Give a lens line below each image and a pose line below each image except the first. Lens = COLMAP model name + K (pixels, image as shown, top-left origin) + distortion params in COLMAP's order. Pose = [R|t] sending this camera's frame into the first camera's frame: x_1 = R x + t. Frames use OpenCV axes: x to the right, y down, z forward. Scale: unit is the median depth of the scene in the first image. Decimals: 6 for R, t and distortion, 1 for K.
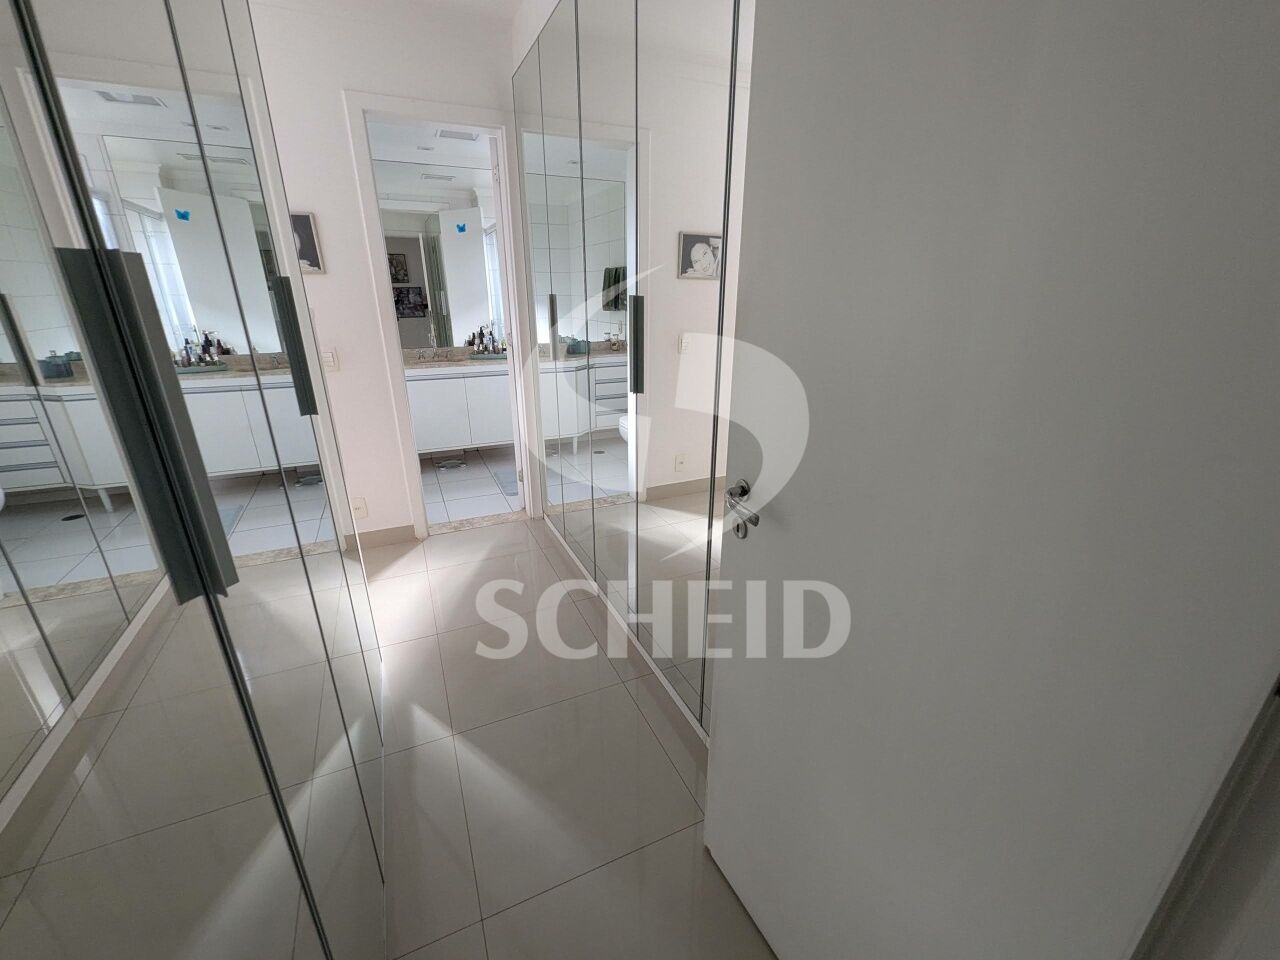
lens RADIAL K [[526.4, 0, 643.7], [0, 526.4, 493.7], [0, 0, 1]] dist [0.002362, -0.002687]
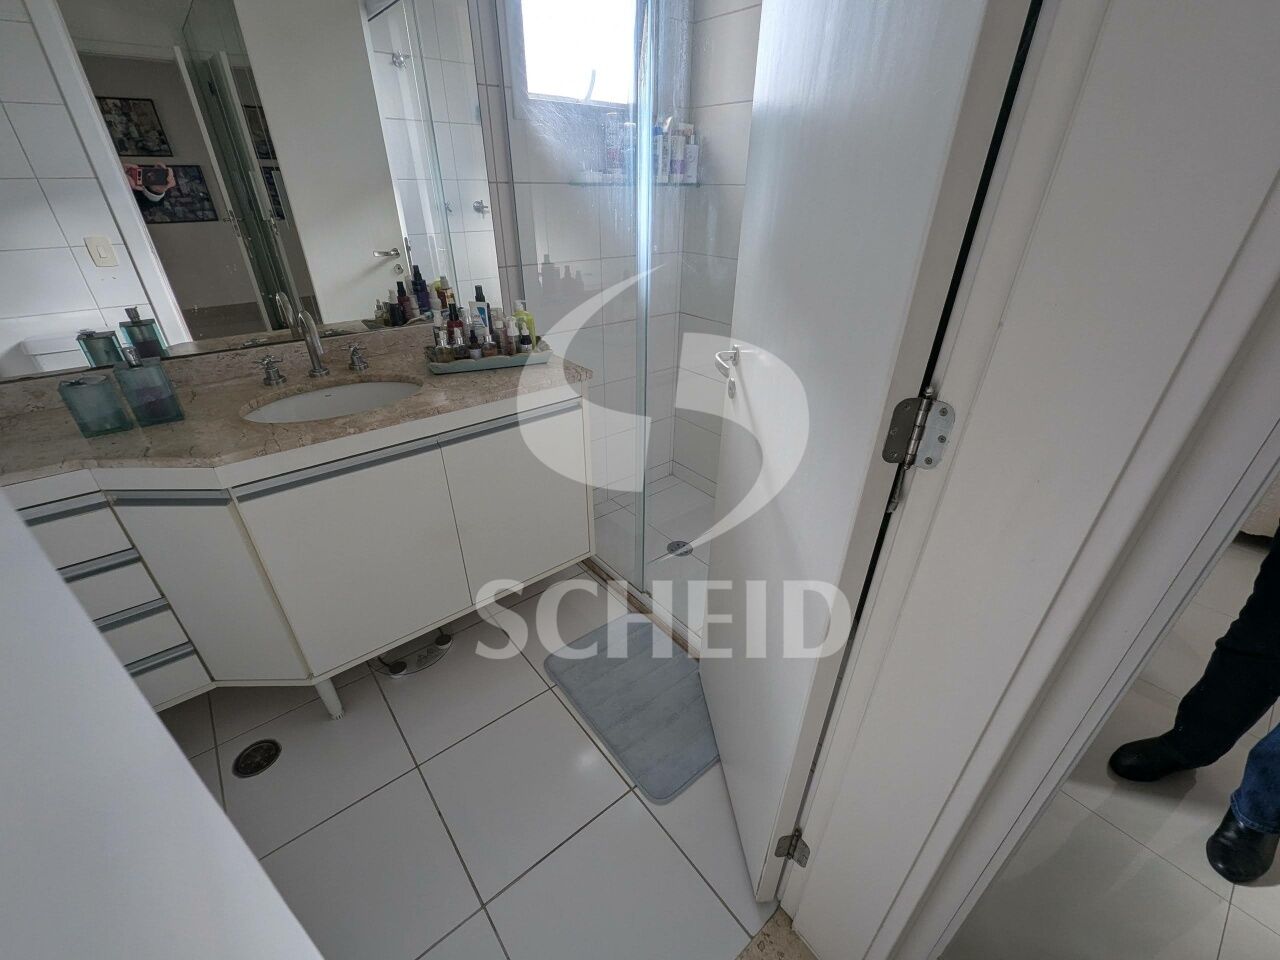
lens RADIAL K [[526.4, 0, 643.7], [0, 526.4, 493.7], [0, 0, 1]] dist [0.002362, -0.002687]
pose [[0.966851, -0.124452, 0.222957, -0.219568], [0.084849, 0.980154, 0.179160, -0.178819], [-0.240829, -0.154304, 0.958223, 0.483005]]
